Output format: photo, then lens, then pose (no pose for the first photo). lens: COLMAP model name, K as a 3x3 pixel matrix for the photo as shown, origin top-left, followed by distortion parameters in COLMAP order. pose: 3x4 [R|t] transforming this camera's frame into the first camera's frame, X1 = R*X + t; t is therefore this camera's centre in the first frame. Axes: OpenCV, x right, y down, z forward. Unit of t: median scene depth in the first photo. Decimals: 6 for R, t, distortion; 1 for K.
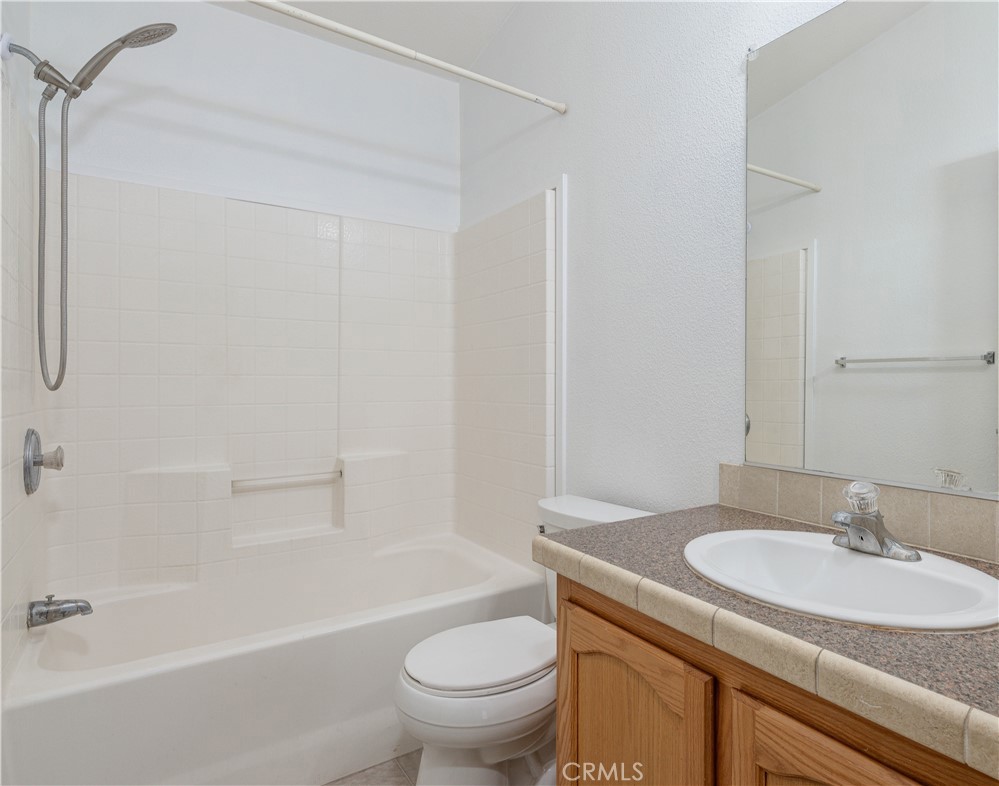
lens RADIAL K [[590.9, 0, 499.8], [0, 590.9, 391.5], [0, 0, 1]] dist [-0.002966, -0.001340]
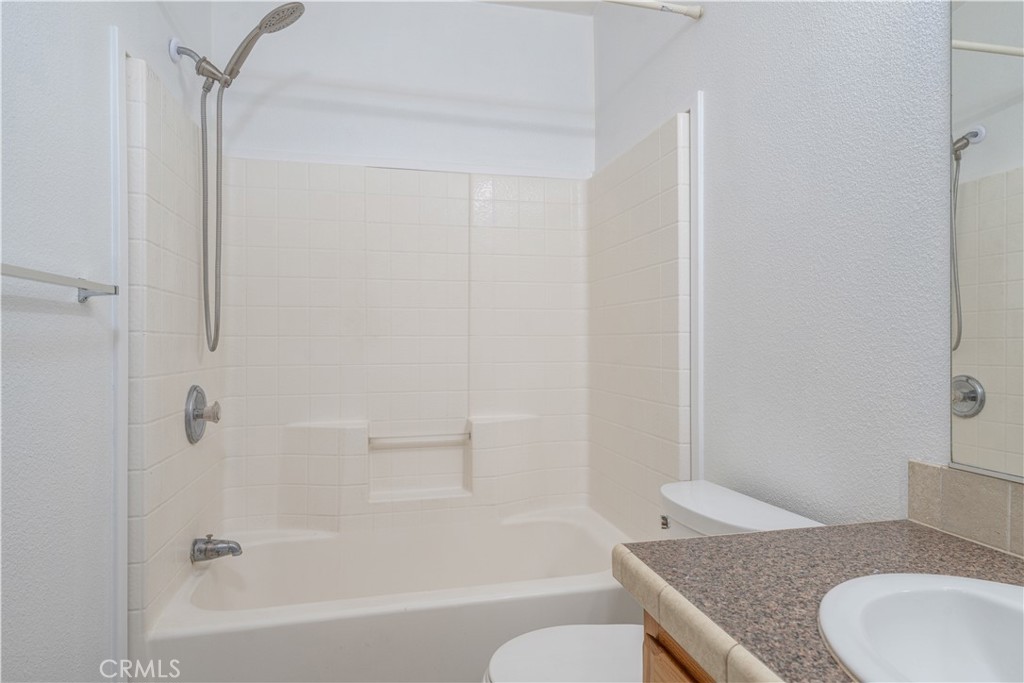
lens RADIAL K [[548.7, 0, 516.6], [0, 548.7, 343.0], [0, 0, 1]] dist [0.002675, -0.001554]
pose [[0.943629, -0.001813, -0.330999, 0.130182], [-0.000610, 0.999974, -0.007217, -0.010129], [0.331004, 0.007012, 0.943603, 0.205566]]
